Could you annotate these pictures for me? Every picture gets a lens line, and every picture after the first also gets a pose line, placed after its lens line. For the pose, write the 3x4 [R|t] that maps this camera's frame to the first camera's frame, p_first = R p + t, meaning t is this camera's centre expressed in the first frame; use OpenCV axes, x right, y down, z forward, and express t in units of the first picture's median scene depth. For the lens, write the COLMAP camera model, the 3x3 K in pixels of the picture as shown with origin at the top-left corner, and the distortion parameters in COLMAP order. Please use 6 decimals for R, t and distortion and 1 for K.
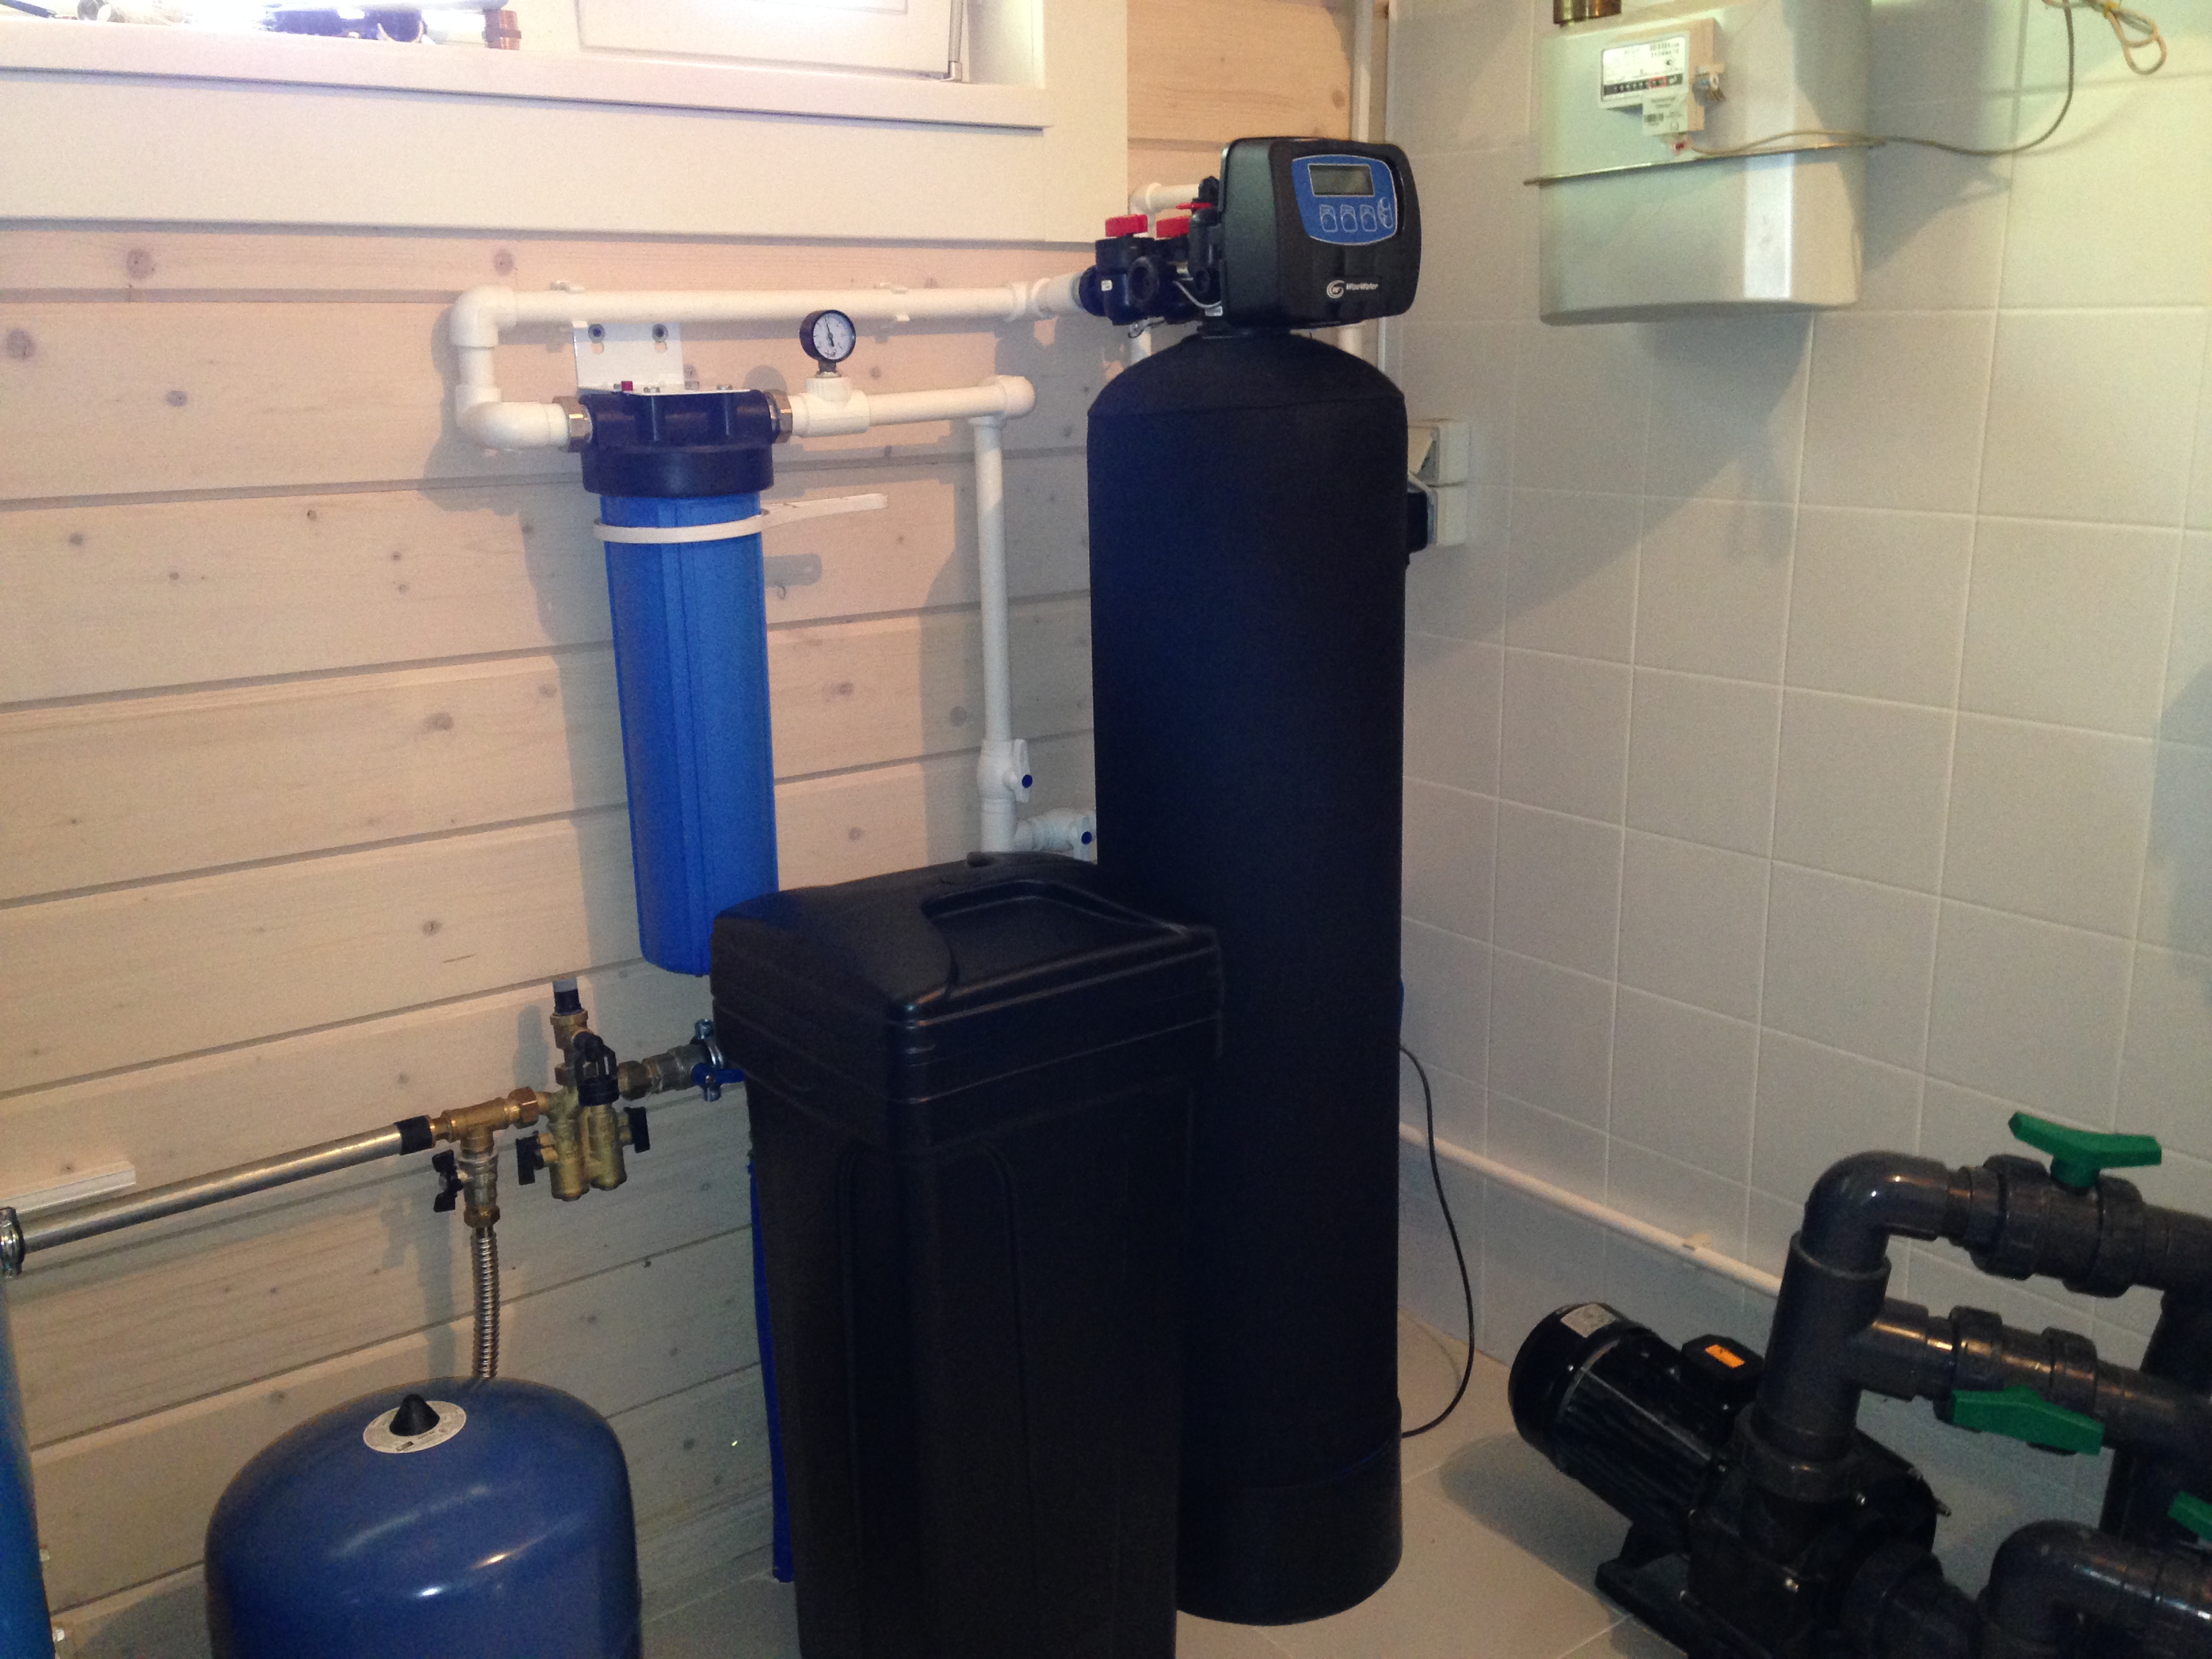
lens RADIAL K [[2054.1, 0, 1106.0], [0, 2054.1, 829.5], [0, 0, 1]] dist [0.115527, -0.141937]
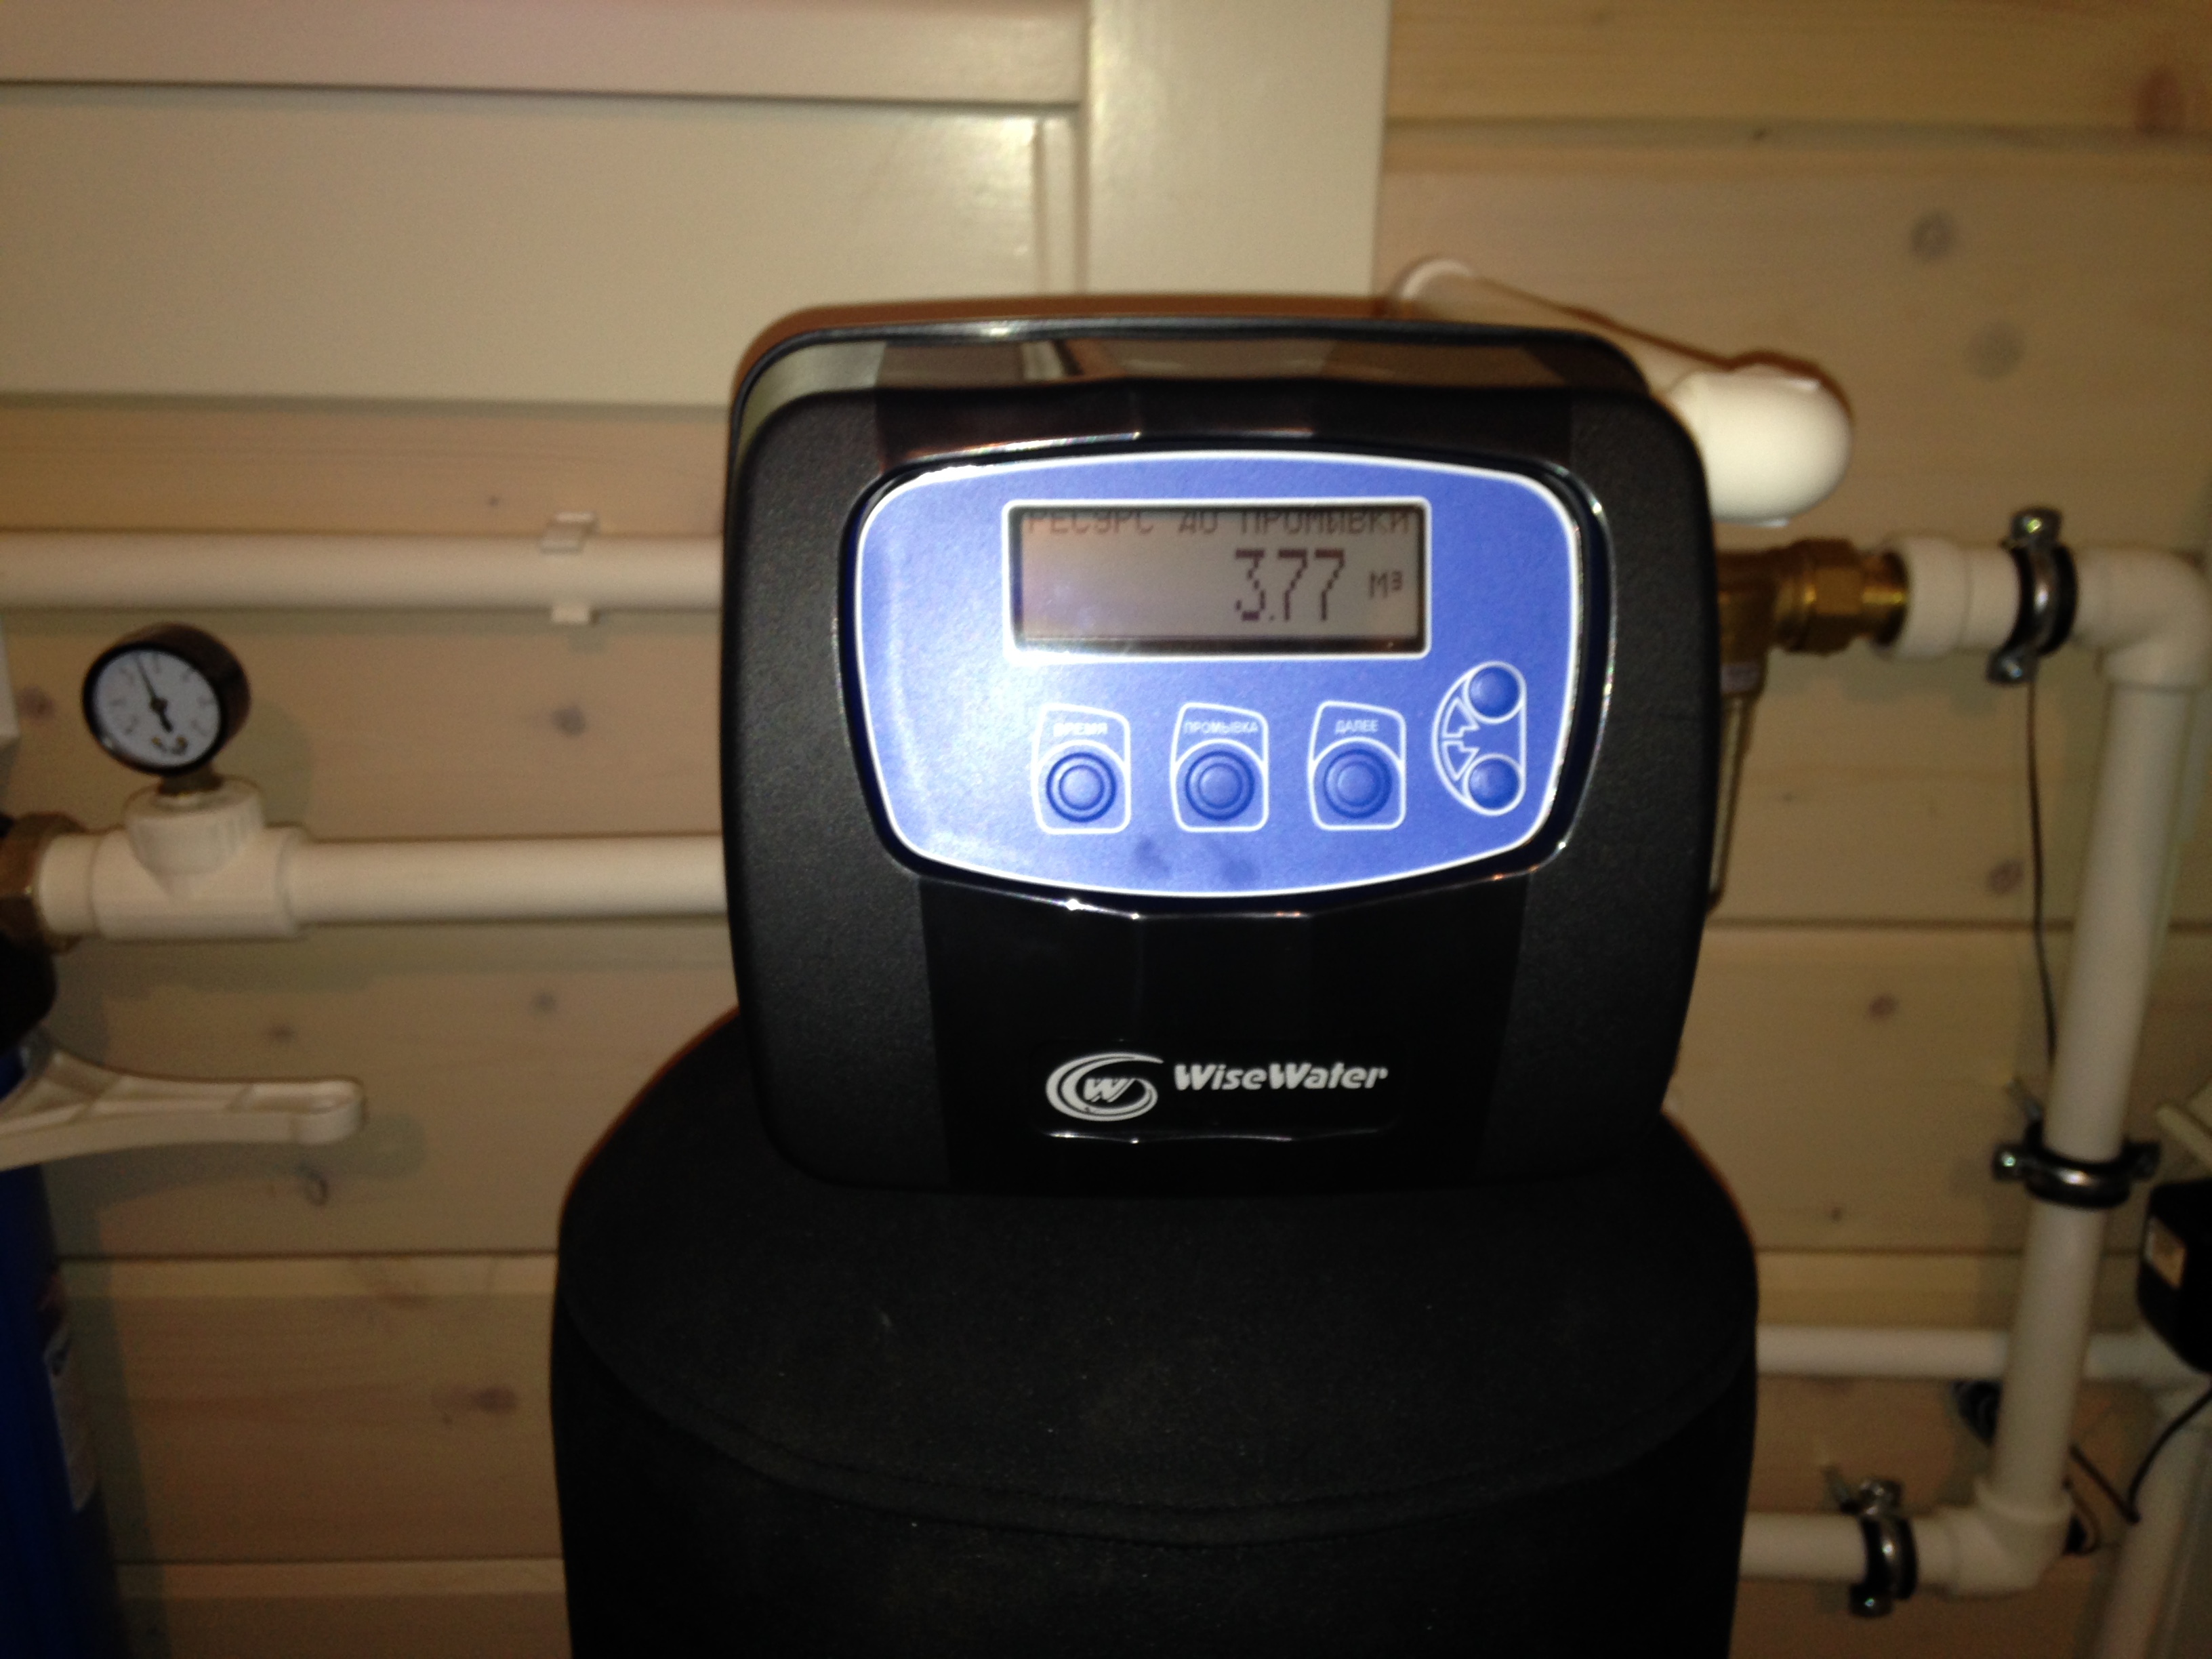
lens RADIAL K [[2143.4, 0, 1106.0], [0, 2143.4, 829.5], [0, 0, 1]] dist [0.009696, 0.008236]
pose [[0.828615, 0.215315, -0.516756, 0.208089], [-0.164256, 0.975958, 0.143266, -0.303946], [0.535180, -0.033832, 0.844060, 0.783379]]
